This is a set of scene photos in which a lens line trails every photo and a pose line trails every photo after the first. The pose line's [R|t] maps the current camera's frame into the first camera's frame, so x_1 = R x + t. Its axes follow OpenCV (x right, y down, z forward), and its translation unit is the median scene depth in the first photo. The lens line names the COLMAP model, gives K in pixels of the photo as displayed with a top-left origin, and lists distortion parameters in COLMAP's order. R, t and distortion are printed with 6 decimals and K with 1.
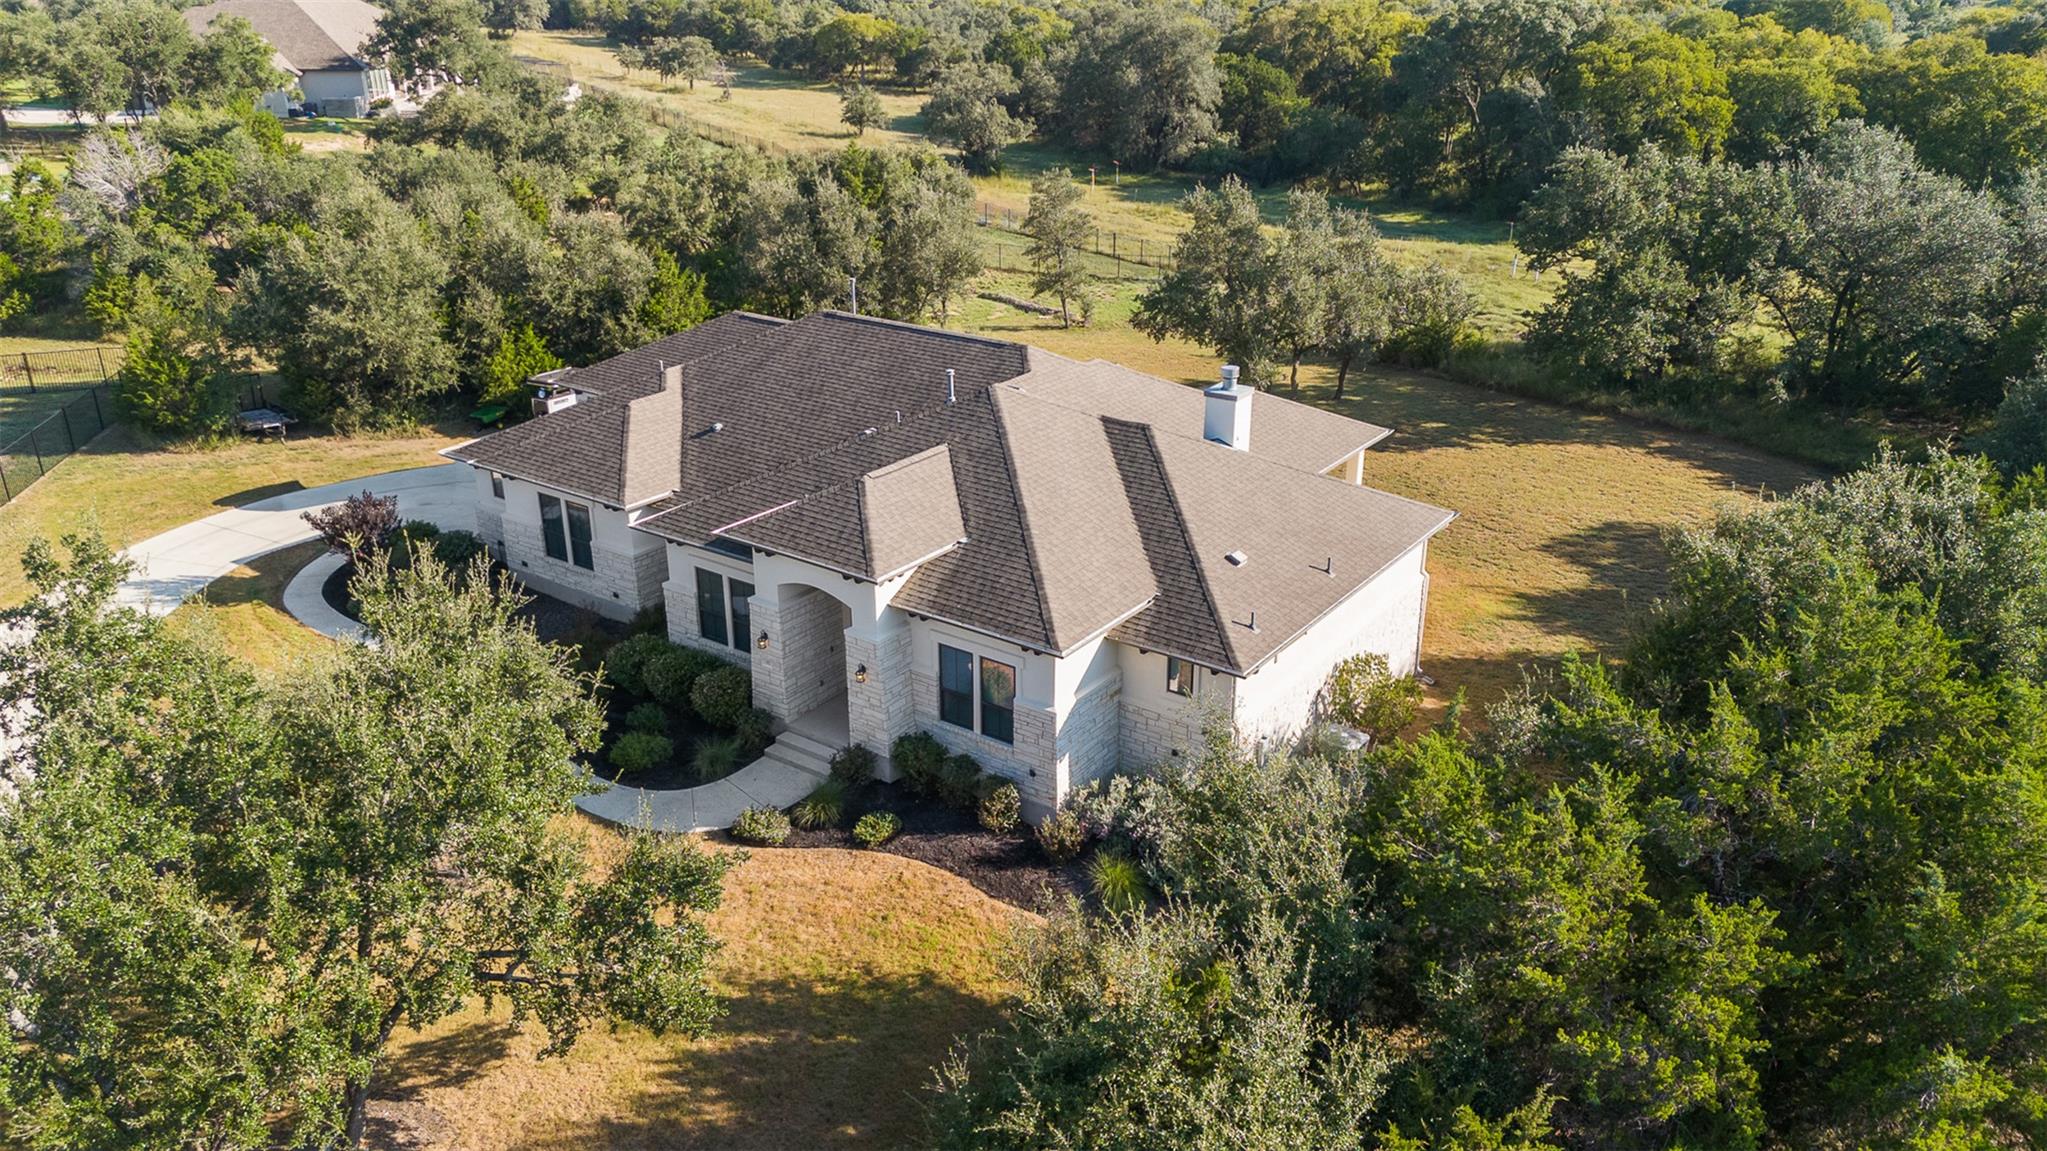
lens RADIAL K [[1504.0, 0, 1025.6], [0, 1504.0, 579.1], [0, 0, 1]] dist [0.064703, -0.054875]
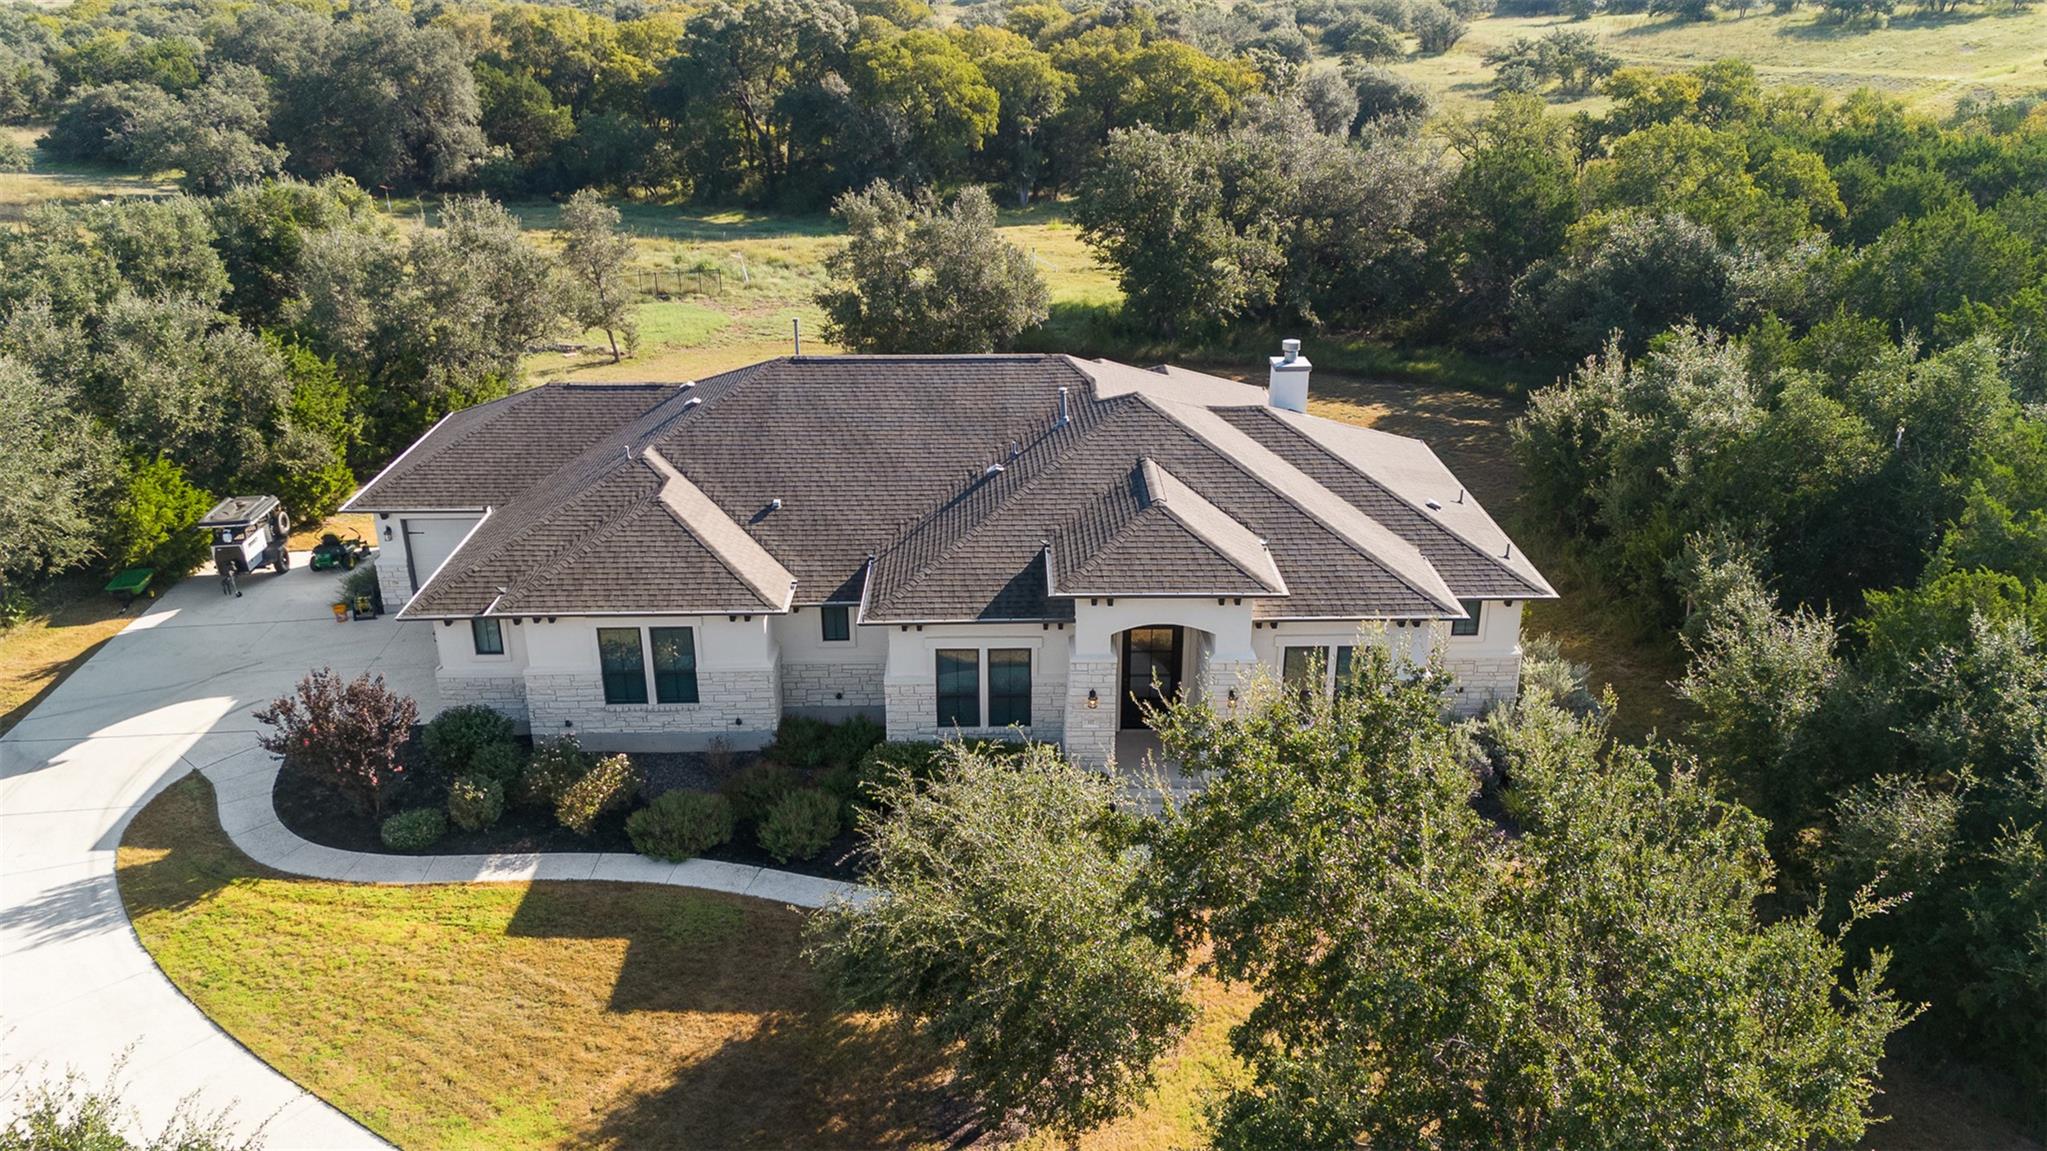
lens RADIAL K [[1504.0, 0, 1017.6], [0, 1504.0, 567.8], [0, 0, 1]] dist [0.064703, -0.054875]
pose [[0.803124, -0.226711, 0.550993, -0.311381], [0.231524, 0.970852, 0.061997, -0.046689], [-0.548988, 0.077777, 0.832204, 0.114908]]
